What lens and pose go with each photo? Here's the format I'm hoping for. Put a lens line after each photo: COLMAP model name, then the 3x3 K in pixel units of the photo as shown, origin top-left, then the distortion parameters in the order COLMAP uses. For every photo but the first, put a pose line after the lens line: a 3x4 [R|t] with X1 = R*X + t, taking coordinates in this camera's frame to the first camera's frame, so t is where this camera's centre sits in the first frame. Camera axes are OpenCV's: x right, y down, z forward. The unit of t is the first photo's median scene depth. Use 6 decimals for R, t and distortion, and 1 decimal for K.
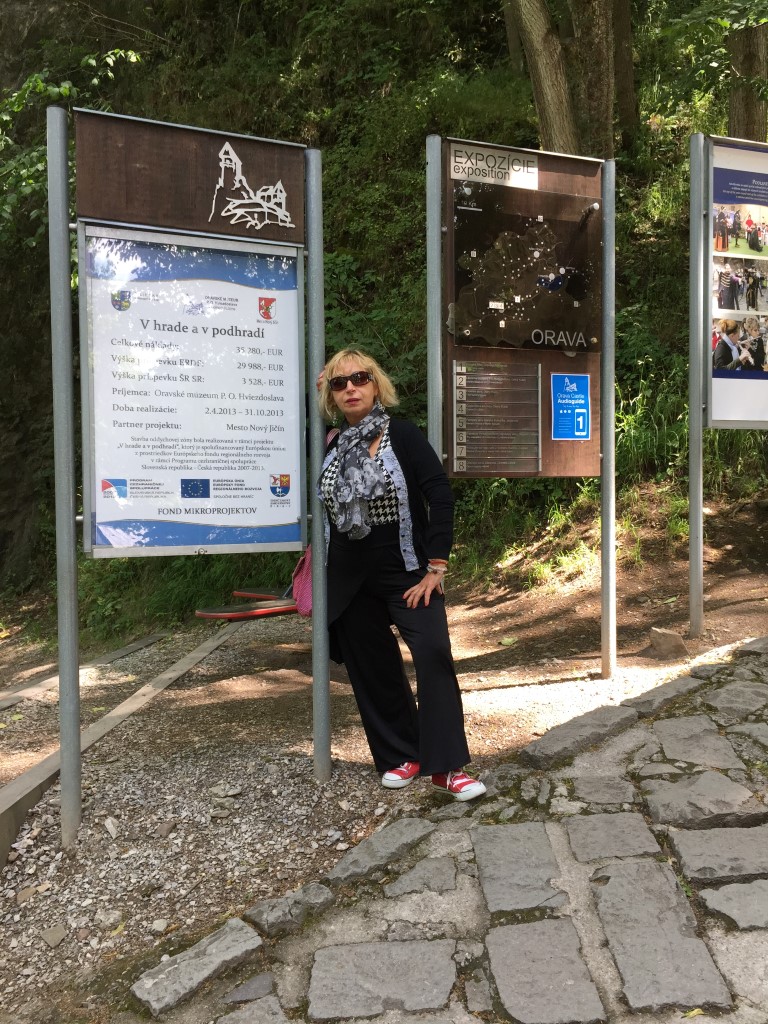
lens RADIAL K [[909.4, 0, 387.2], [0, 909.4, 506.7], [0, 0, 1]] dist [0.065166, -0.102561]
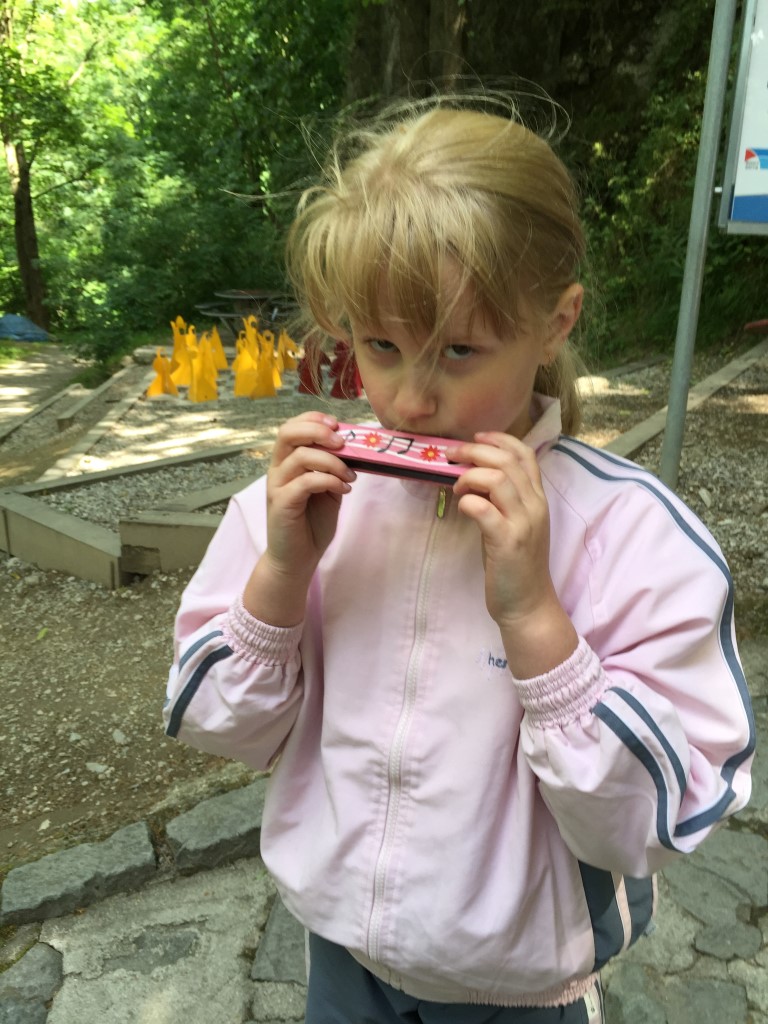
lens RADIAL K [[909.4, 0, 355.6], [0, 909.4, 524.1], [0, 0, 1]] dist [0.065166, -0.102561]
pose [[0.879510, 0.183184, -0.439211, -0.183106], [-0.047333, 0.952040, 0.302290, 0.073772], [0.473521, -0.245078, 0.845999, -0.109011]]
